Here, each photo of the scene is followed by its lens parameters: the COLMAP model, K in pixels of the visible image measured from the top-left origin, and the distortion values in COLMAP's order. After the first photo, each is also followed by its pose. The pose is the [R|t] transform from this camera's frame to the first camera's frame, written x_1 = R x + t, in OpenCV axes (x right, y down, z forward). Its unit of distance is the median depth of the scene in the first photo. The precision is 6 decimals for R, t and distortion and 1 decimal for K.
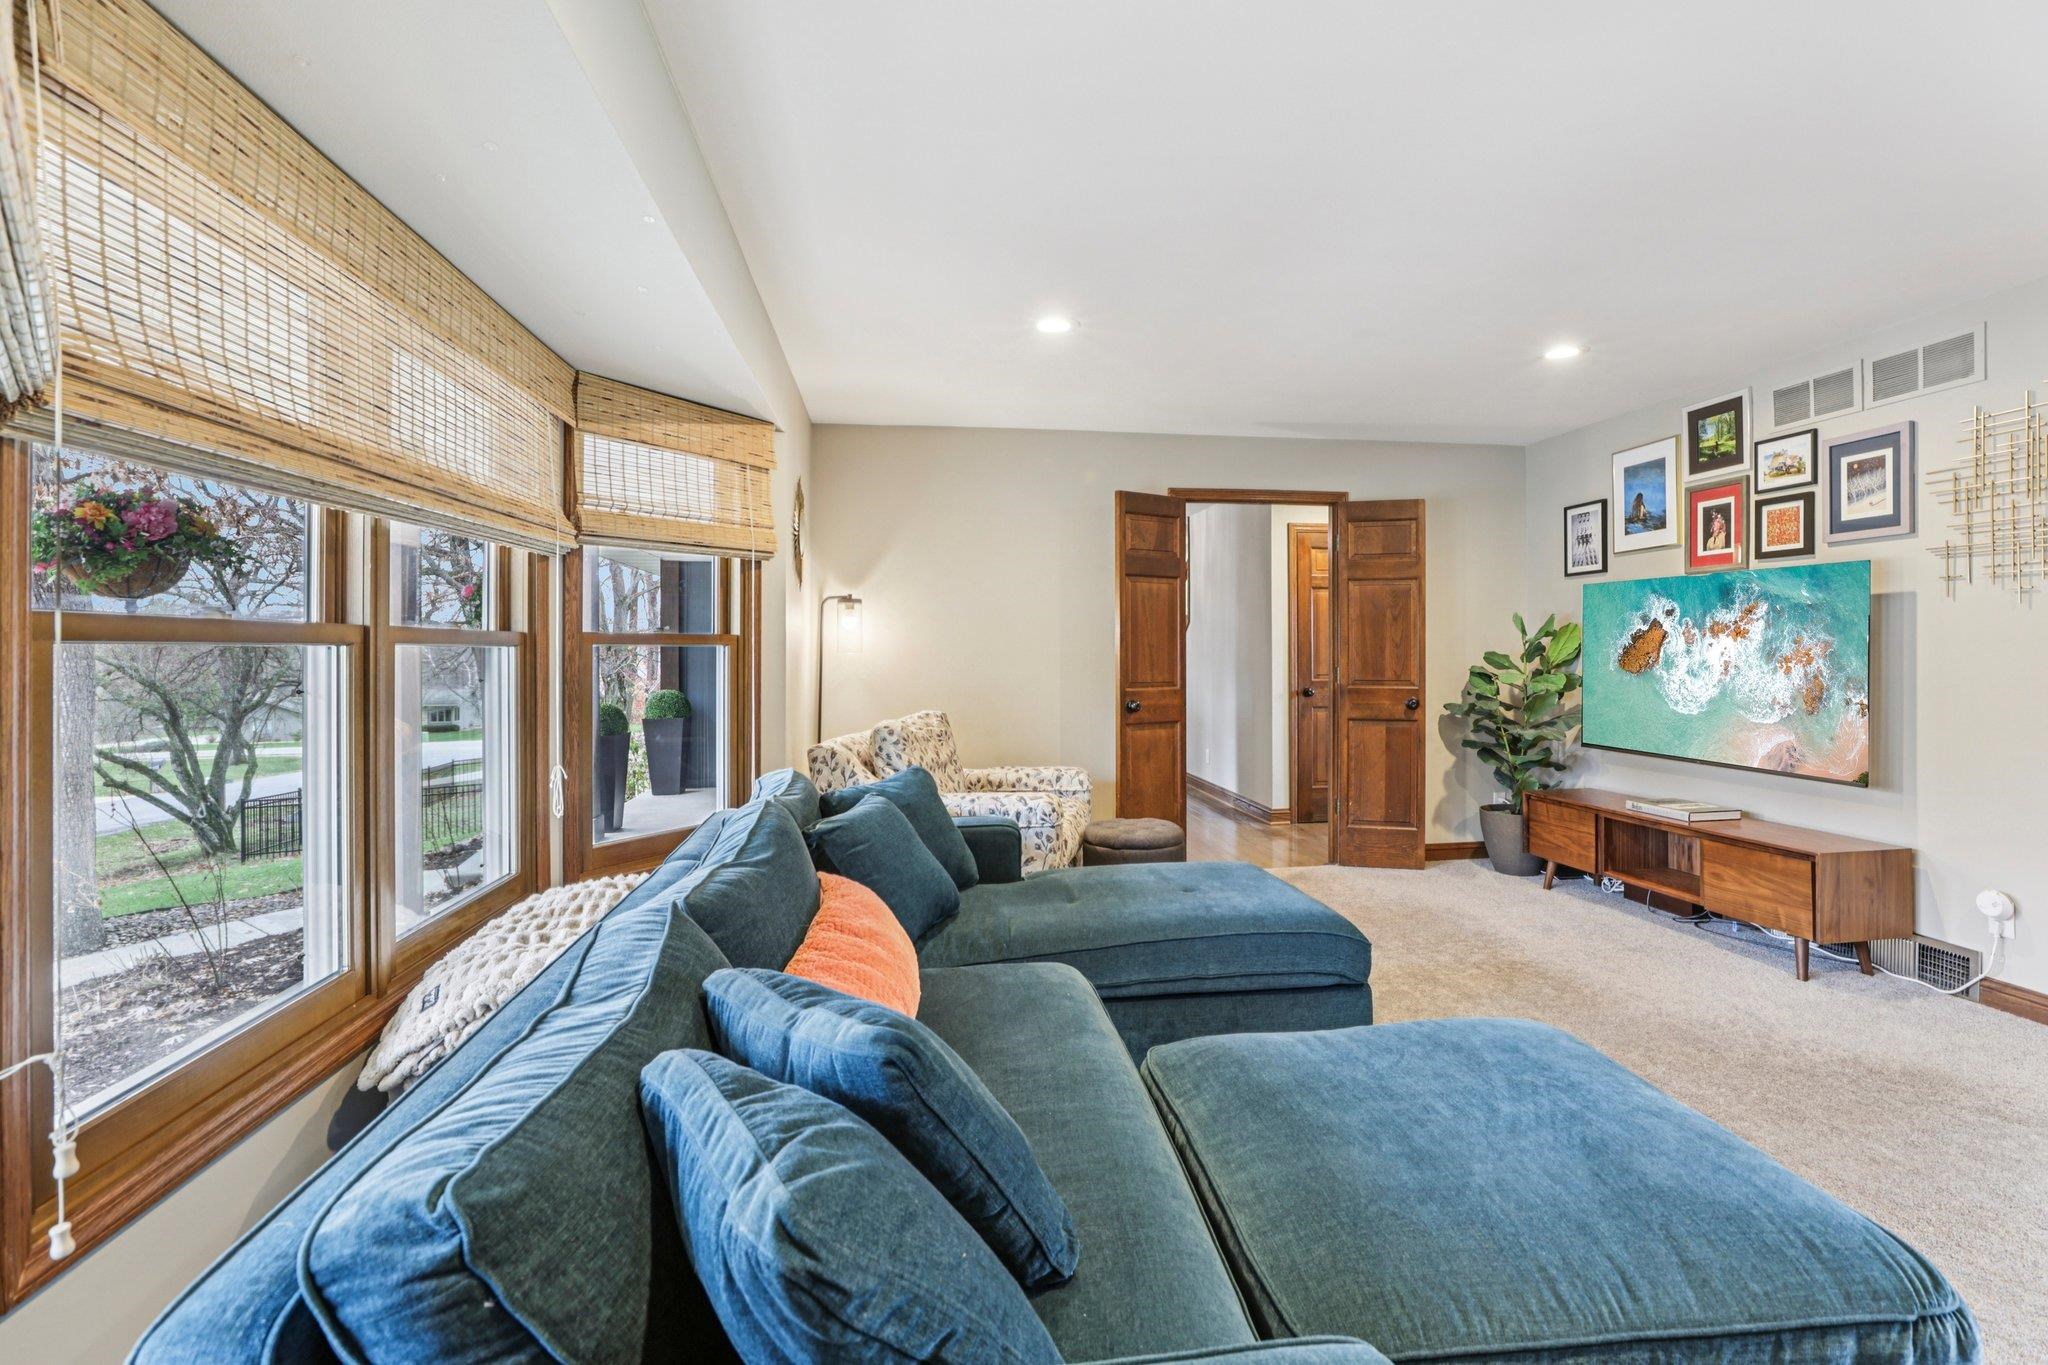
lens RADIAL K [[949.8, 0, 1023.6], [0, 949.8, 657.3], [0, 0, 1]] dist [-0.048932, 0.019853]
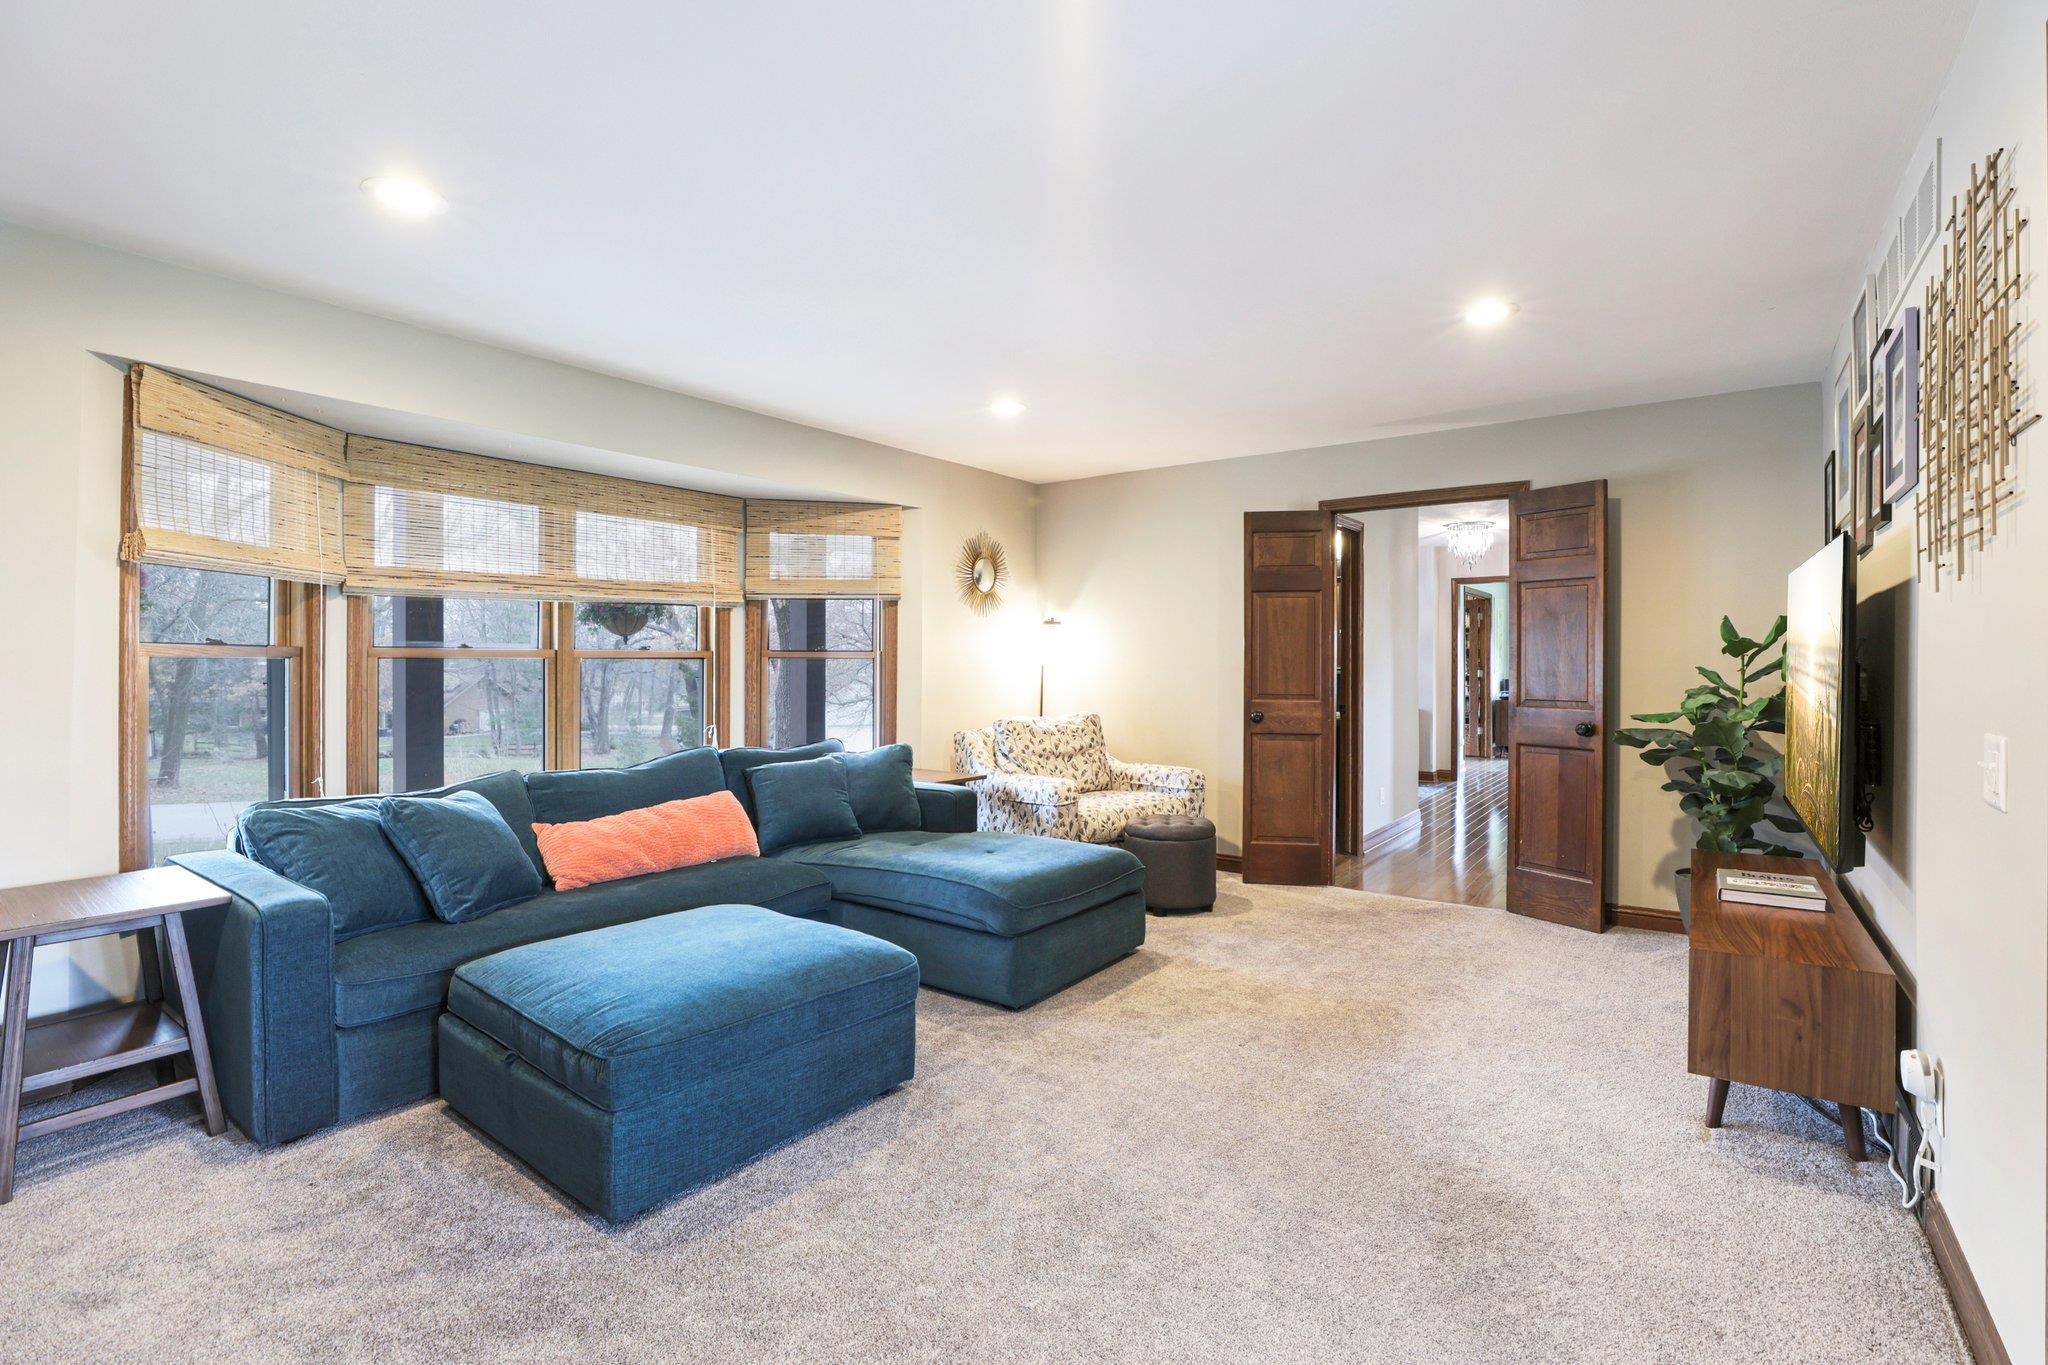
lens RADIAL K [[946.5, 0, 1042.7], [0, 946.5, 662.6], [0, 0, 1]] dist [-0.043938, 0.013588]
pose [[0.715112, 0.003127, -0.699003, 0.663995], [-0.008224, 0.999958, -0.003939, -0.001798], [0.698962, 0.008566, 0.715108, 0.087042]]
